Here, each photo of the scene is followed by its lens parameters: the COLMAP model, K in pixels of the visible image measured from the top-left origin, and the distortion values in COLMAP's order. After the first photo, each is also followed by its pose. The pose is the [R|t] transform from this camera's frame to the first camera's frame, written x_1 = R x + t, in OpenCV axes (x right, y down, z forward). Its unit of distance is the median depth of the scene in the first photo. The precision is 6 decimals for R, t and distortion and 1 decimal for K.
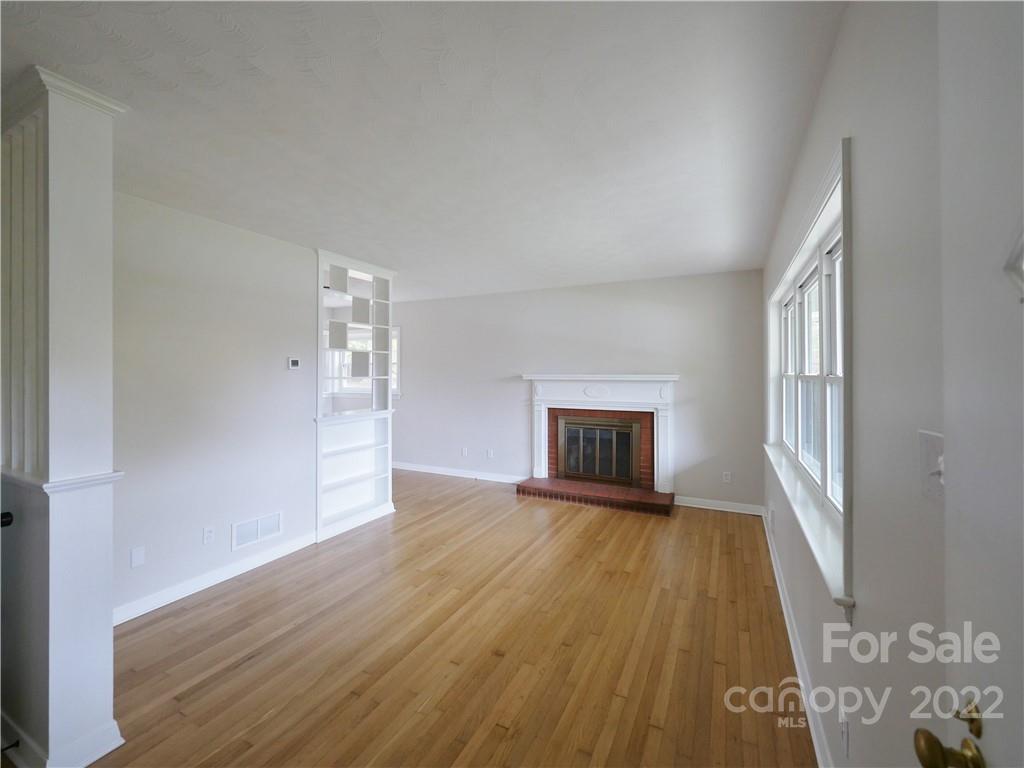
lens RADIAL K [[419.4, 0, 514.8], [0, 419.4, 371.8], [0, 0, 1]] dist [-0.022203, -0.000298]
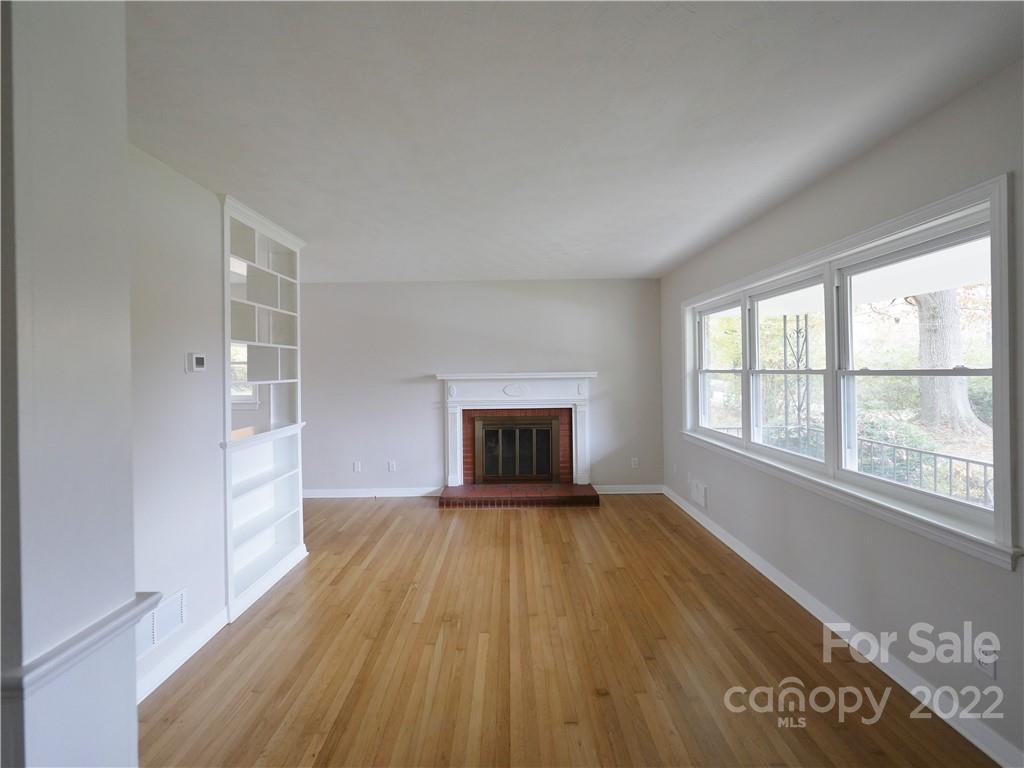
lens RADIAL K [[419.5, 0, 508.6], [0, 419.5, 375.1], [0, 0, 1]] dist [-0.020624, -0.000169]
pose [[0.900058, -0.019721, 0.435323, -0.262794], [0.015501, 0.999792, 0.013244, -0.000870], [-0.435494, -0.005173, 0.900177, 0.139603]]
